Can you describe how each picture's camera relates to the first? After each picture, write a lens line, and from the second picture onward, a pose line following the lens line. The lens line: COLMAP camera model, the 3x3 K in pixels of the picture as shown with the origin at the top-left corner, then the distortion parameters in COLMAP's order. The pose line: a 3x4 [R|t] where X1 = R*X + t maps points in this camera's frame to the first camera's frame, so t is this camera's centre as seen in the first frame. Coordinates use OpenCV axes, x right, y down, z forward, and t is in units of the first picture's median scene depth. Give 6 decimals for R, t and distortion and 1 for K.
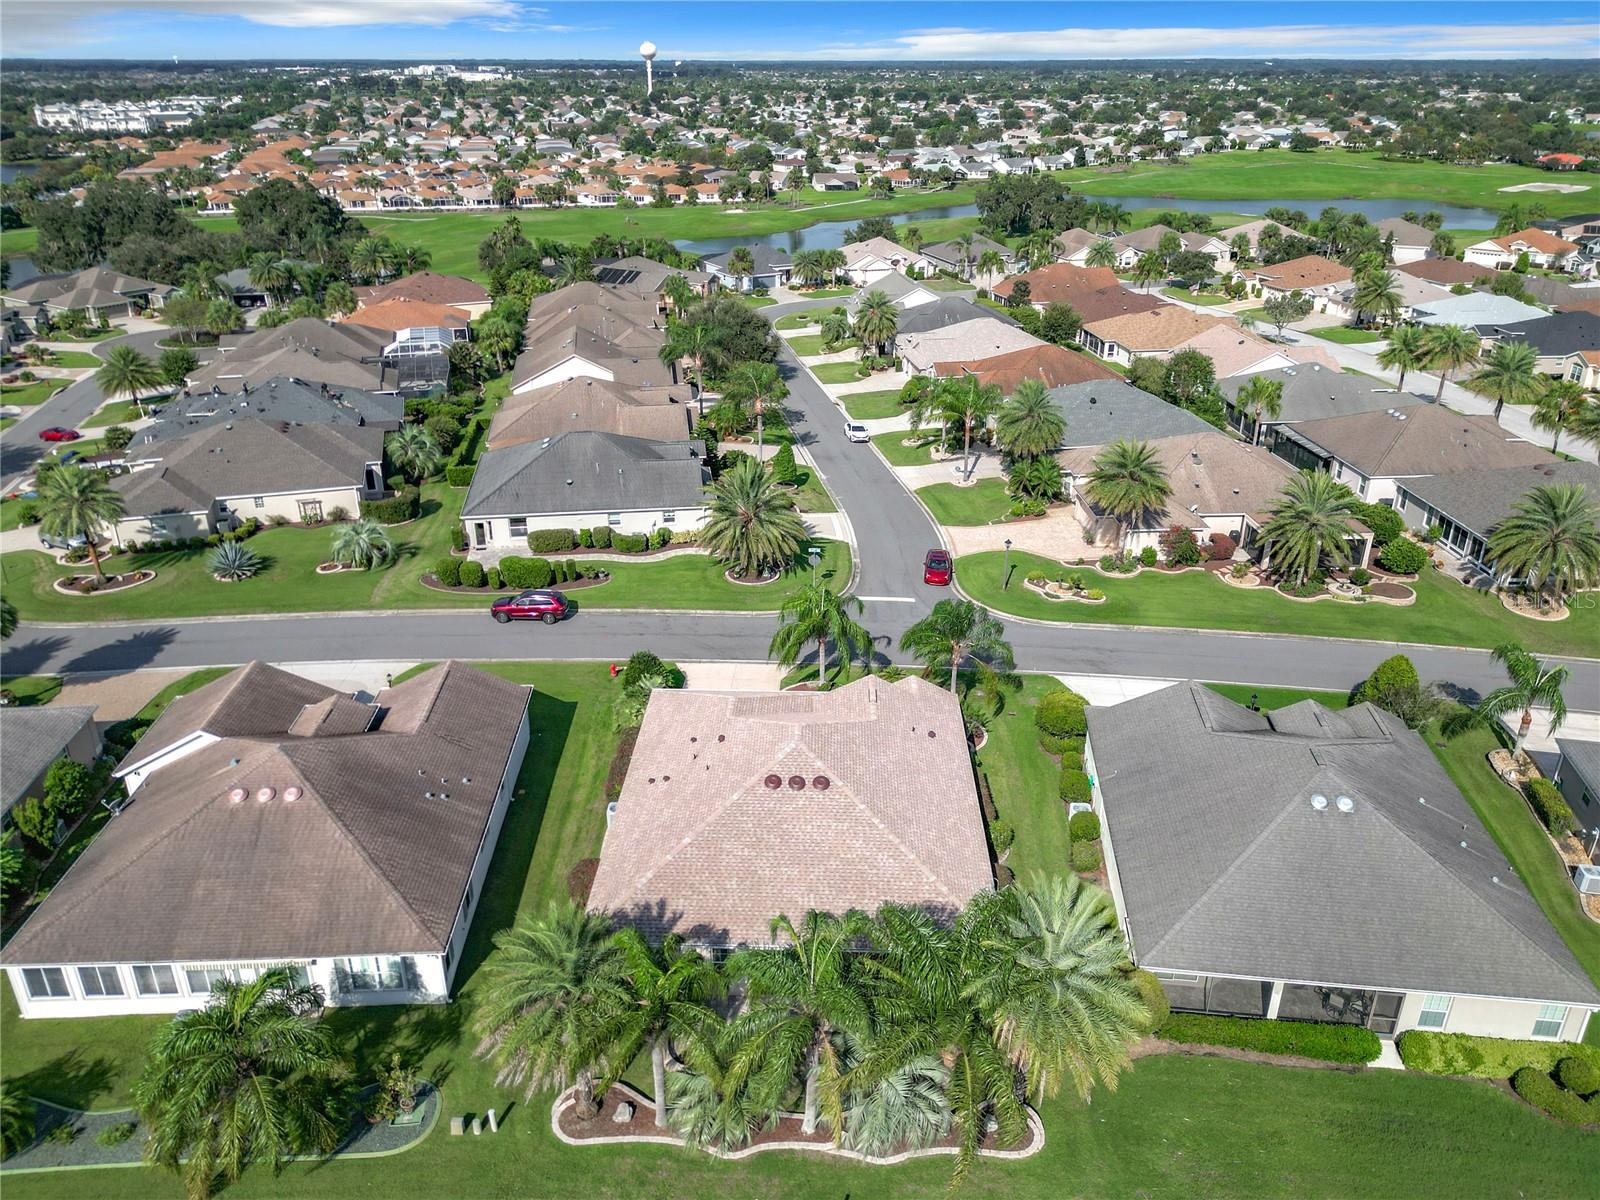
lens RADIAL K [[1155.4, 0, 790.0], [0, 1155.4, 623.8], [0, 0, 1]] dist [0.048721, -0.051536]
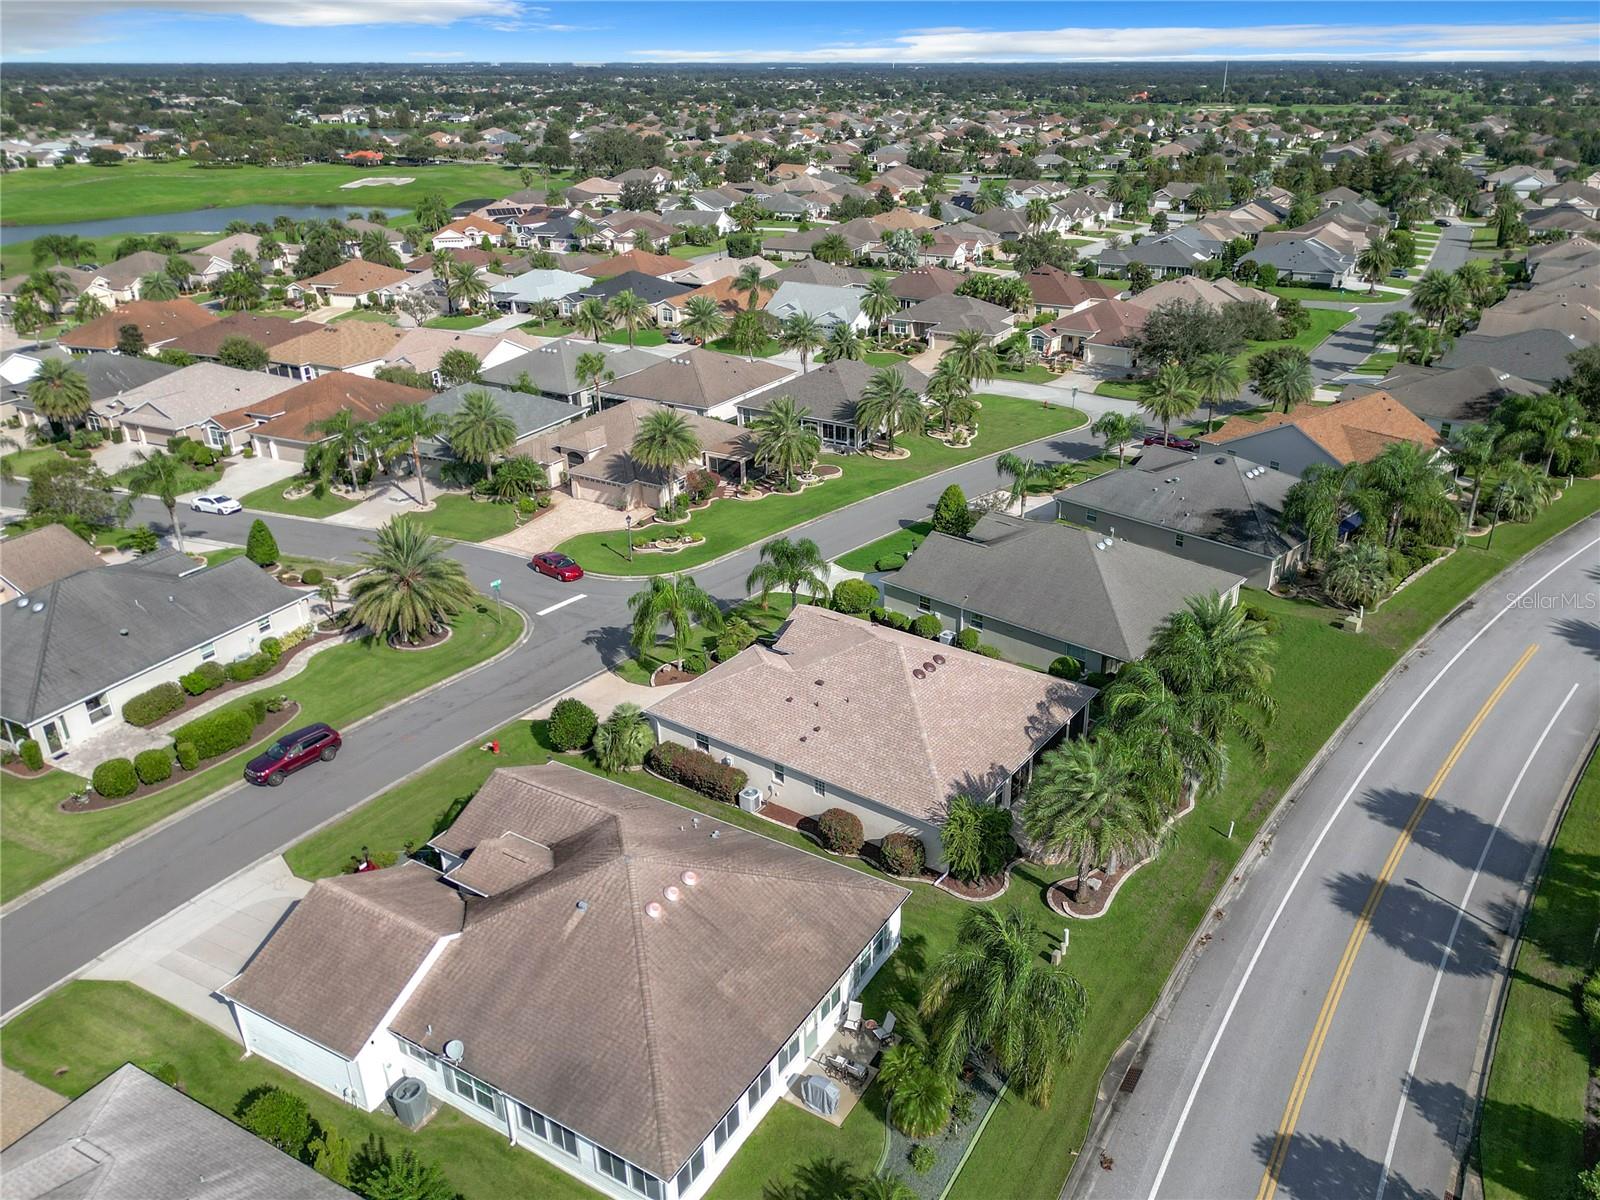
lens RADIAL K [[1160.0, 0, 857.3], [0, 1160.0, 603.2], [0, 0, 1]] dist [0.045814, -0.039888]
pose [[0.546904, -0.355534, 0.757952, -0.211943], [0.370164, 0.914735, 0.161983, -0.035219], [-0.750916, 0.191977, 0.631878, 0.051948]]
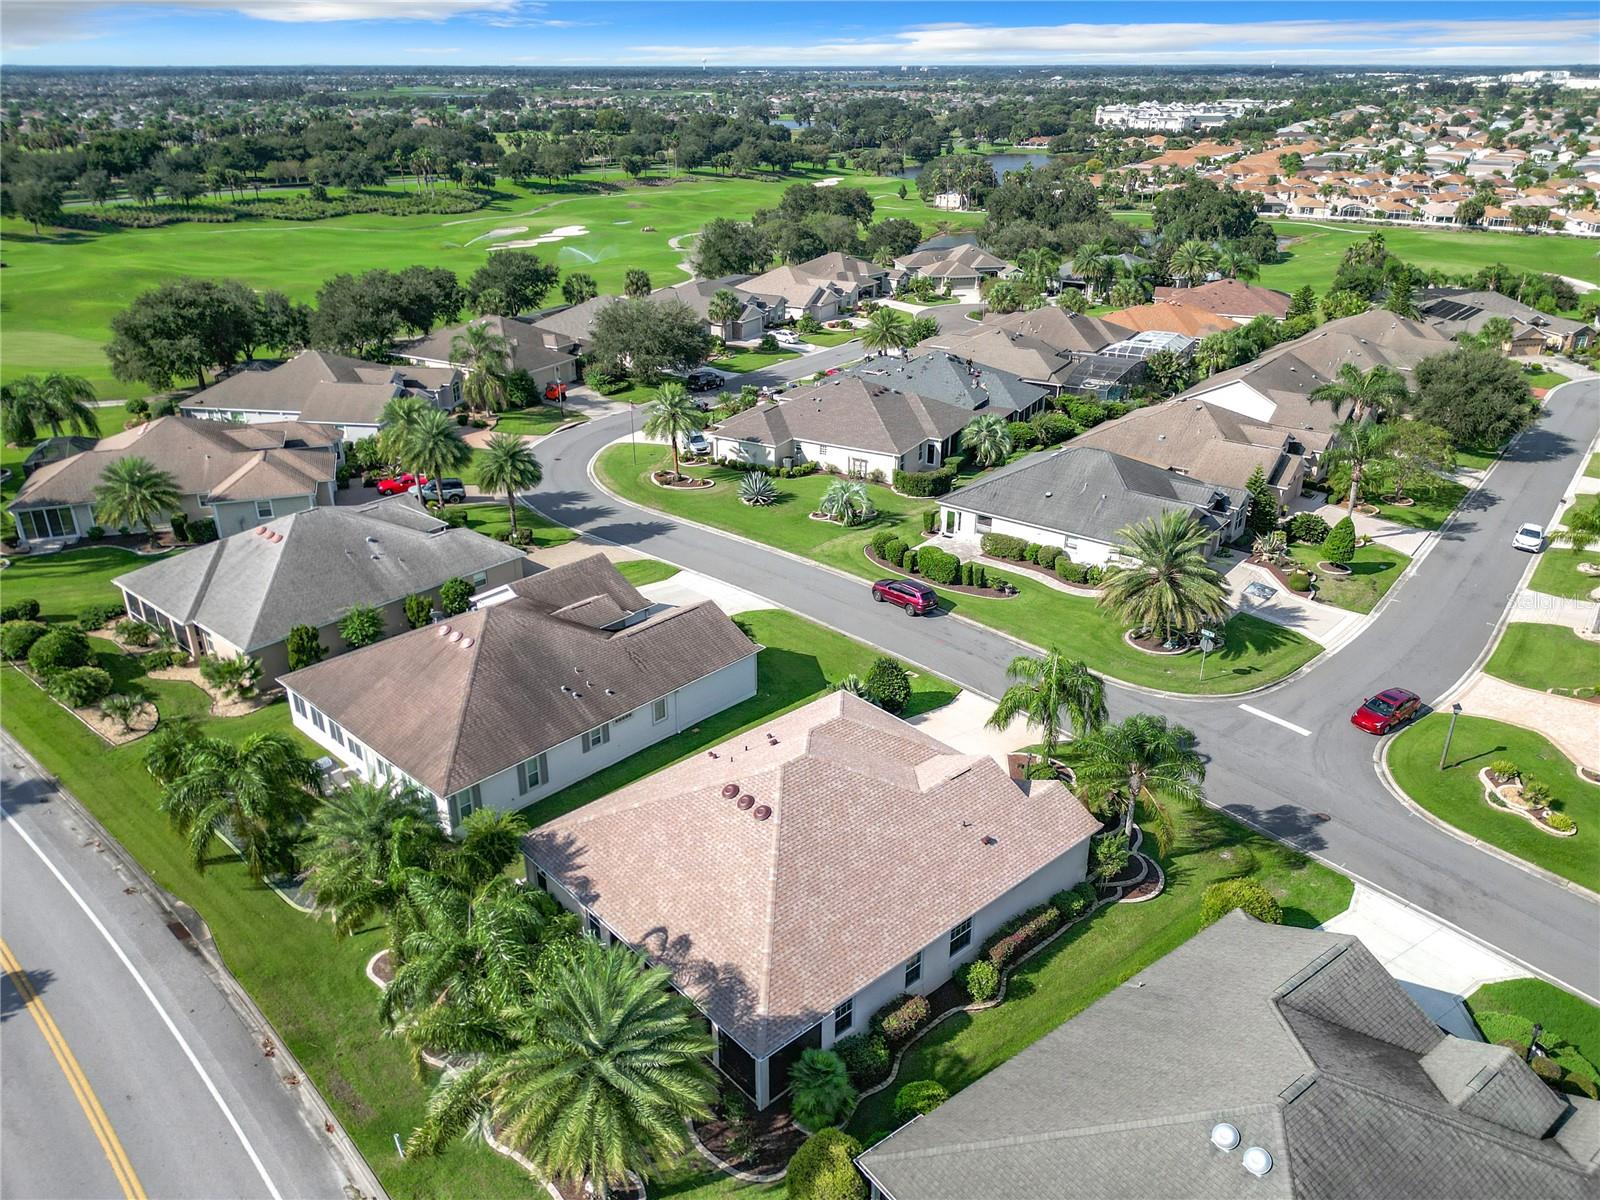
lens RADIAL K [[1114.4, 0, 795.0], [0, 1114.4, 675.3], [0, 0, 1]] dist [0.060384, -0.072105]
pose [[0.693579, 0.341109, -0.634503, 0.127699], [-0.311392, 0.936211, 0.162923, -0.027870], [0.649603, 0.084580, 0.755555, 0.068401]]
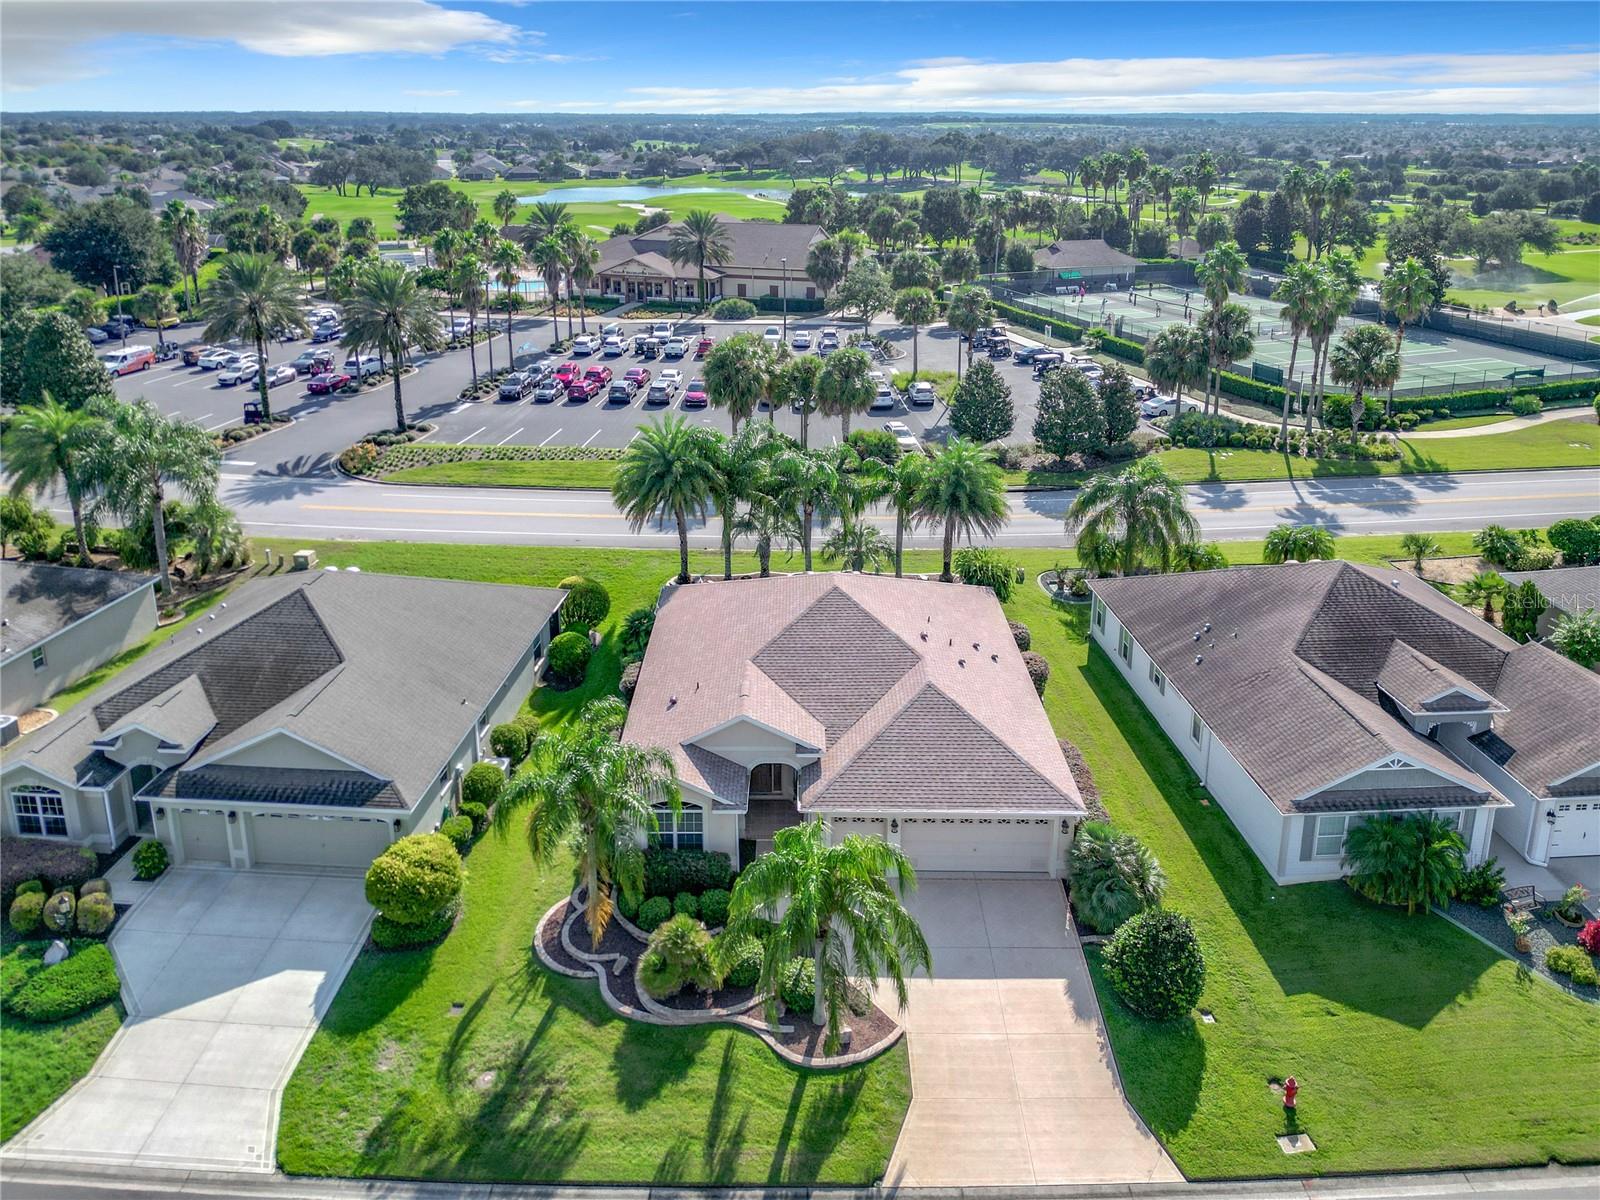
lens RADIAL K [[1177.6, 0, 754.9], [0, 1177.6, 598.7], [0, 0, 1]] dist [0.057805, -0.074263]
pose [[-0.999997, -0.001322, -0.002040, 0.019803], [-0.002398, 0.673424, 0.739252, -0.133434], [0.000396, 0.739255, -0.673425, 0.366635]]
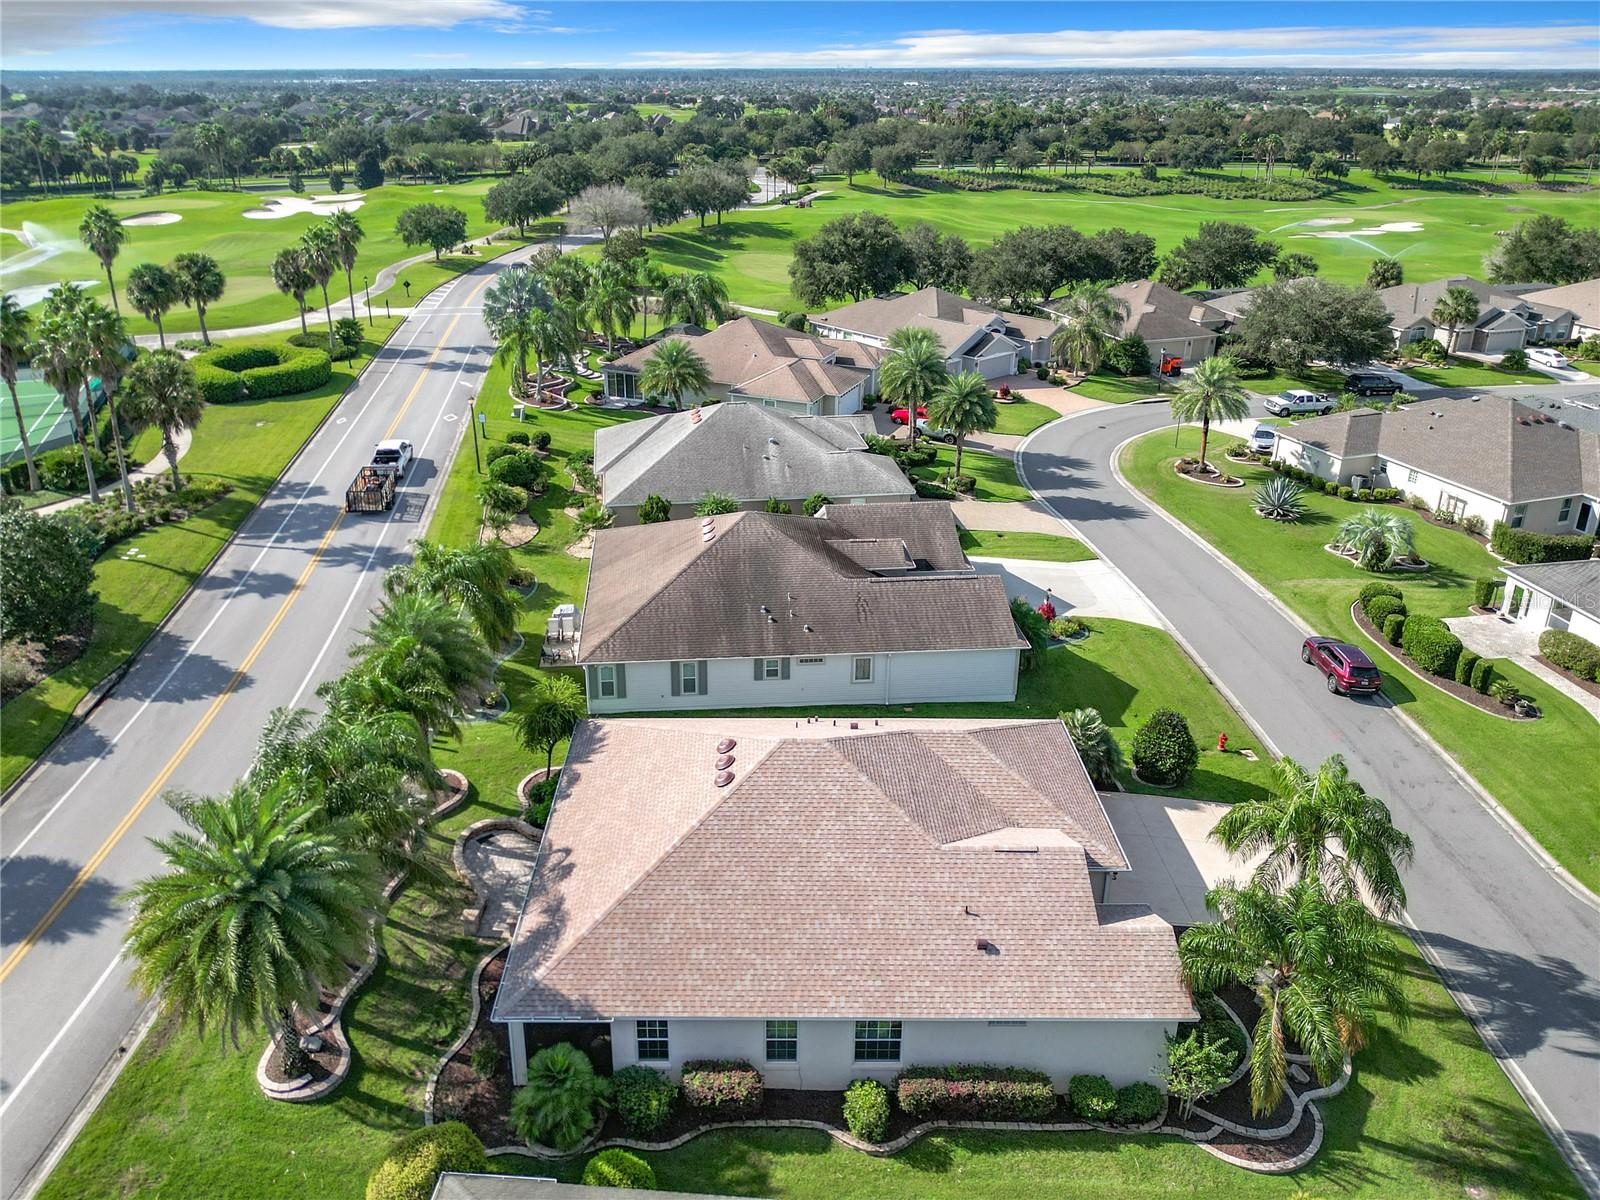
lens RADIAL K [[1140.8, 0, 770.1], [0, 1140.8, 596.9], [0, 0, 1]] dist [0.030031, -0.050771]
pose [[0.033425, 0.417308, -0.908150, 0.147899], [-0.429631, 0.826418, 0.363938, -0.056670], [0.902386, 0.378004, 0.206912, 0.174493]]
